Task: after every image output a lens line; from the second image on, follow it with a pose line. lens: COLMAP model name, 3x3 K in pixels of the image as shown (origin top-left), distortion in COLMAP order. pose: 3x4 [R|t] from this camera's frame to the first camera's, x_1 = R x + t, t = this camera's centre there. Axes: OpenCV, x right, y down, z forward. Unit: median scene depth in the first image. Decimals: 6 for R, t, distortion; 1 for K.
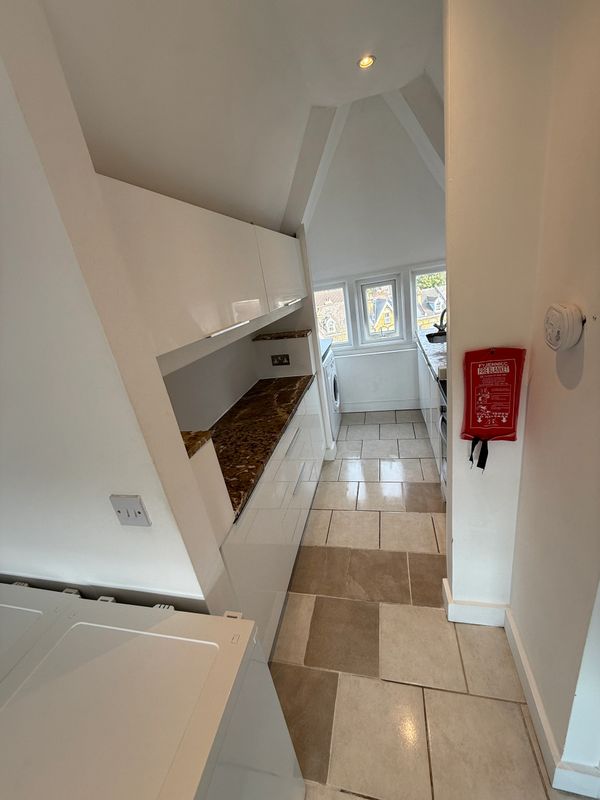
lens RADIAL K [[318.1, 0, 300.8], [0, 318.1, 397.9], [0, 0, 1]] dist [-0.000195, 0.000029]
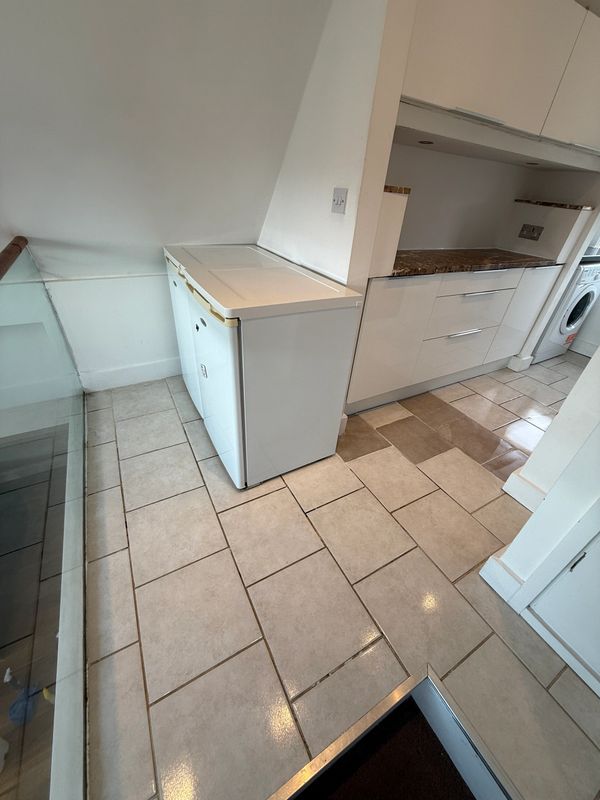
lens RADIAL K [[314.2, 0, 303.2], [0, 314.2, 400.5], [0, 0, 1]] dist [-0.000195, 0.000014]
pose [[0.658788, 0.575904, -0.484078, 0.219703], [-0.426348, 0.815933, 0.390487, 0.199804], [0.619859, -0.050863, 0.783063, -0.131156]]
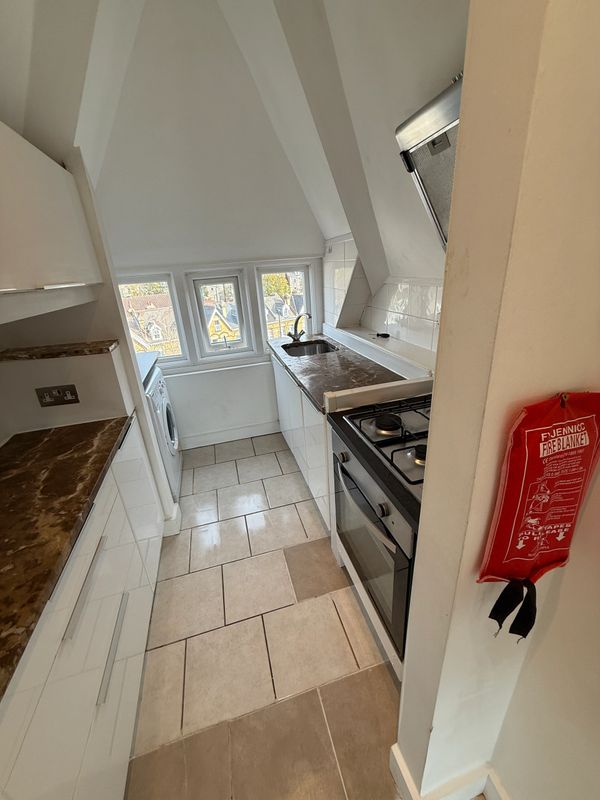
lens RADIAL K [[318.1, 0, 300.8], [0, 318.1, 397.9], [0, 0, 1]] dist [-0.000195, 0.000029]
pose [[0.872163, -0.086672, 0.481477, 0.036097], [0.097385, 0.995243, 0.002750, -0.076255], [-0.479425, 0.044490, 0.876454, 0.324603]]
